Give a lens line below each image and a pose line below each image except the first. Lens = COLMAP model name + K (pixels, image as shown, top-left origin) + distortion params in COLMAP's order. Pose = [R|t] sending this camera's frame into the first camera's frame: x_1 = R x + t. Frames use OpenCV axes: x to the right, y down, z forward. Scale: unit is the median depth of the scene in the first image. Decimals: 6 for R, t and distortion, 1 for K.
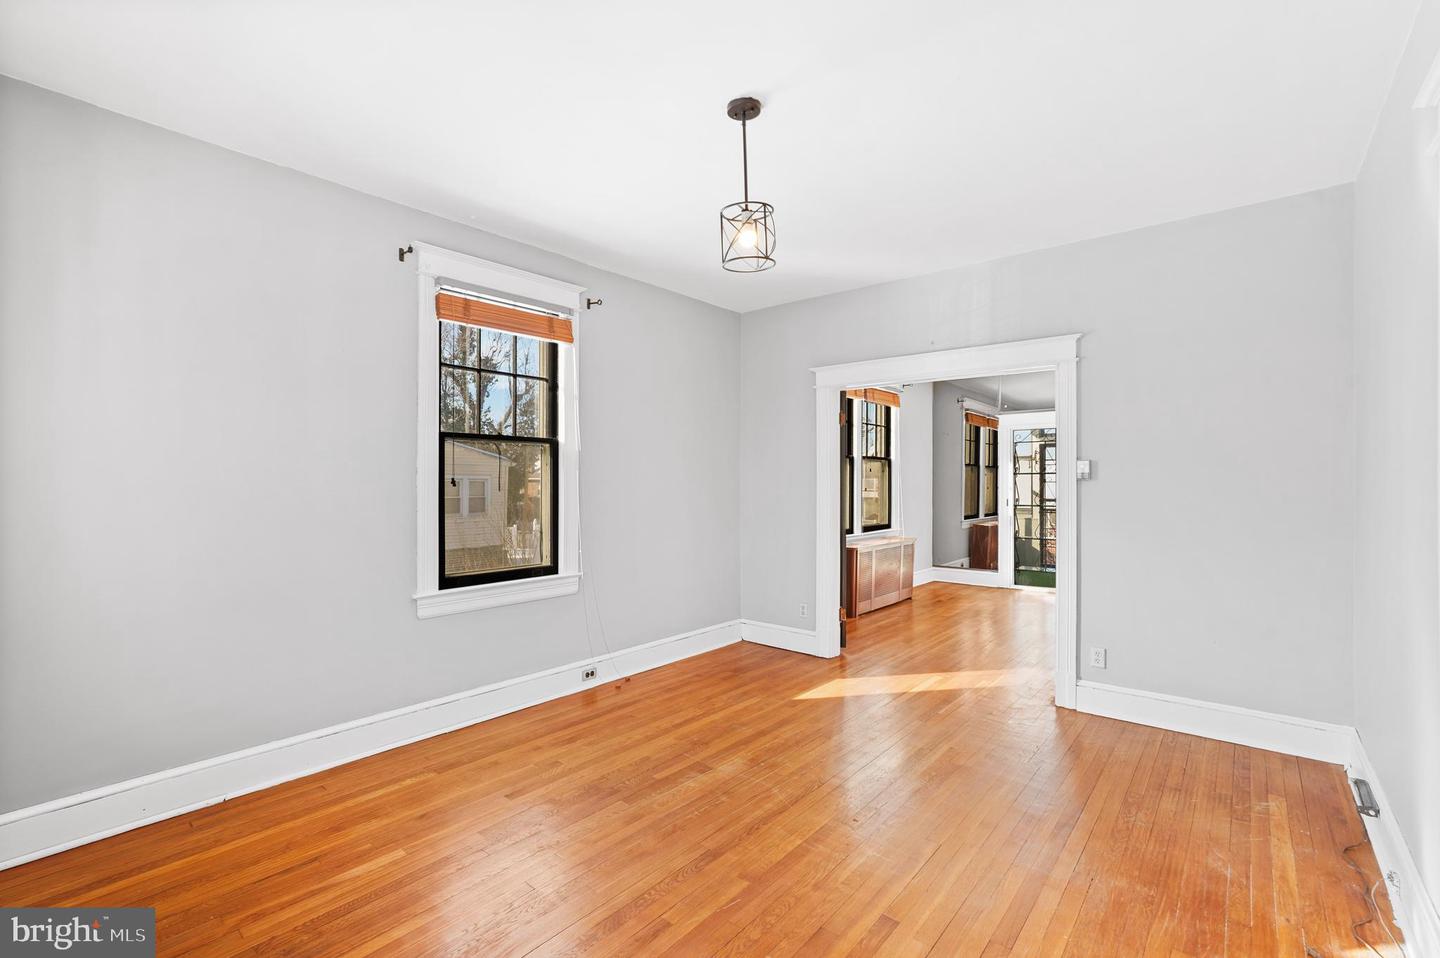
lens RADIAL K [[641.9, 0, 715.9], [0, 641.9, 483.6], [0, 0, 1]] dist [-0.000413, 0.000158]
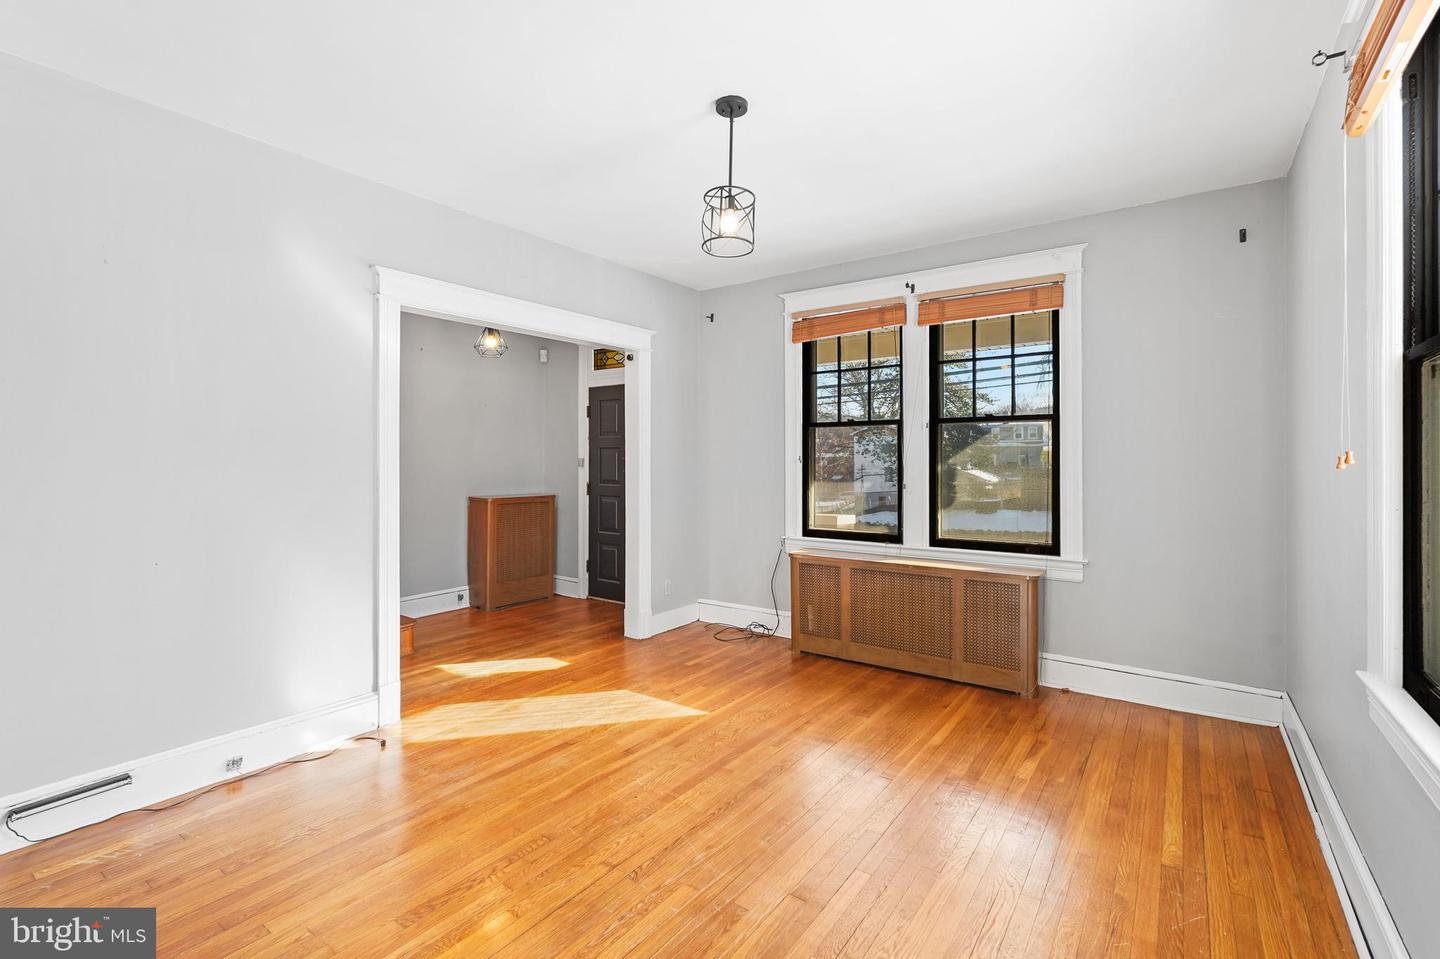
lens RADIAL K [[658.2, 0, 714.3], [0, 658.2, 459.7], [0, 0, 1]] dist [0.000069, 0.000074]
pose [[-0.996723, 0.000700, -0.080887, 0.095555], [0.000831, 0.999998, -0.001585, -0.002069], [0.080886, -0.001647, -0.996722, 1.234551]]
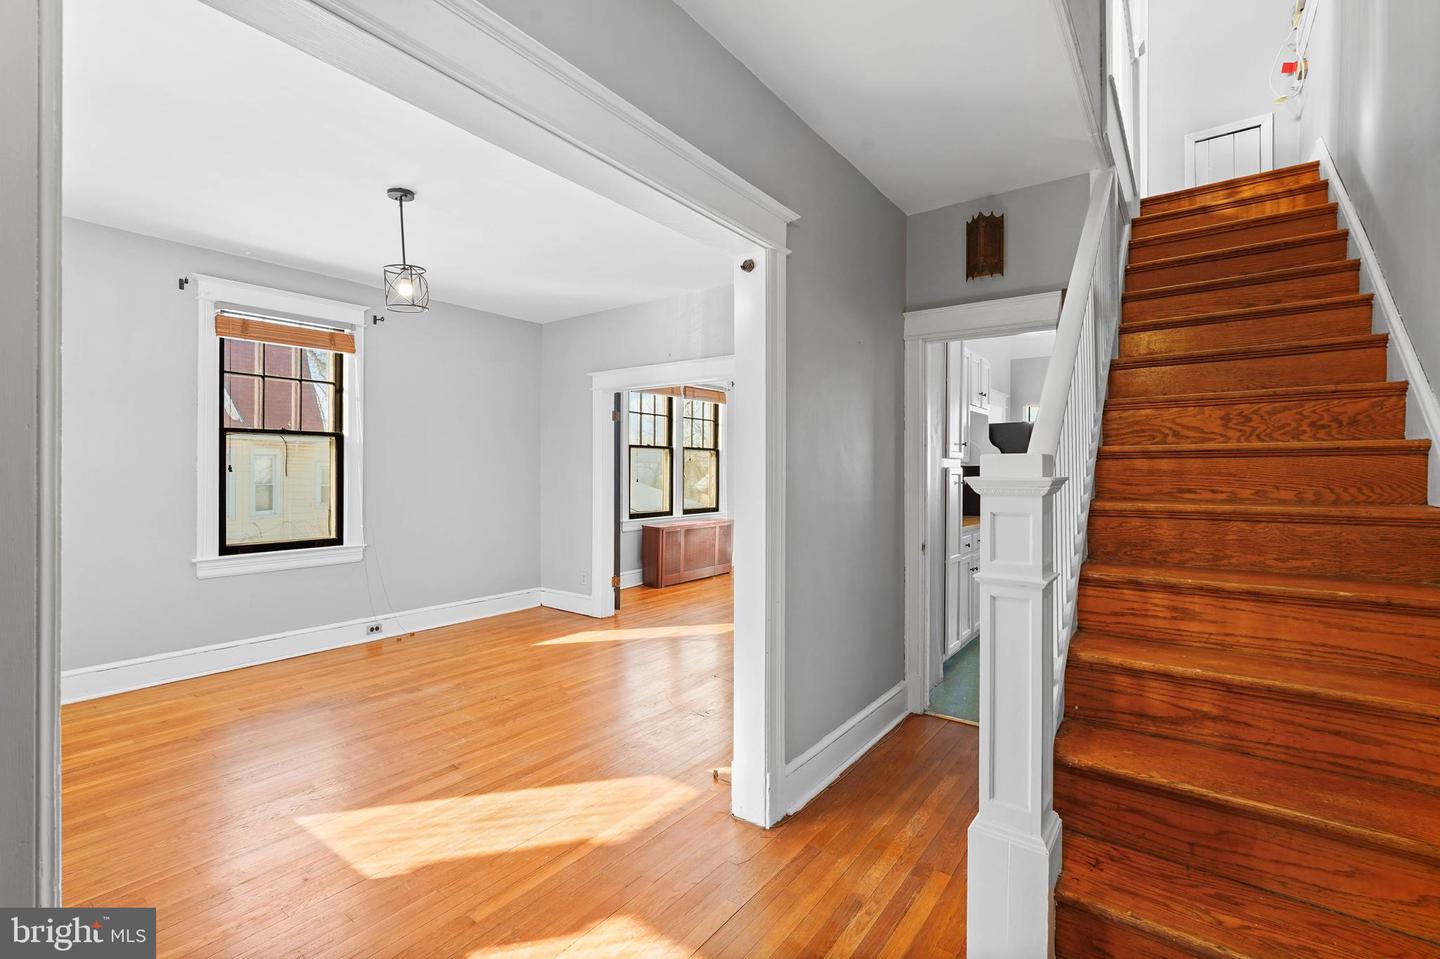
lens RADIAL K [[640.3, 0, 694.3], [0, 640.3, 474.0], [0, 0, 1]] dist [0.014242, 0.000229]
pose [[0.999123, 0.001359, 0.041851, 0.363293], [-0.001434, 0.999997, 0.001761, 0.004334], [-0.041849, -0.001819, 0.999122, -0.233906]]
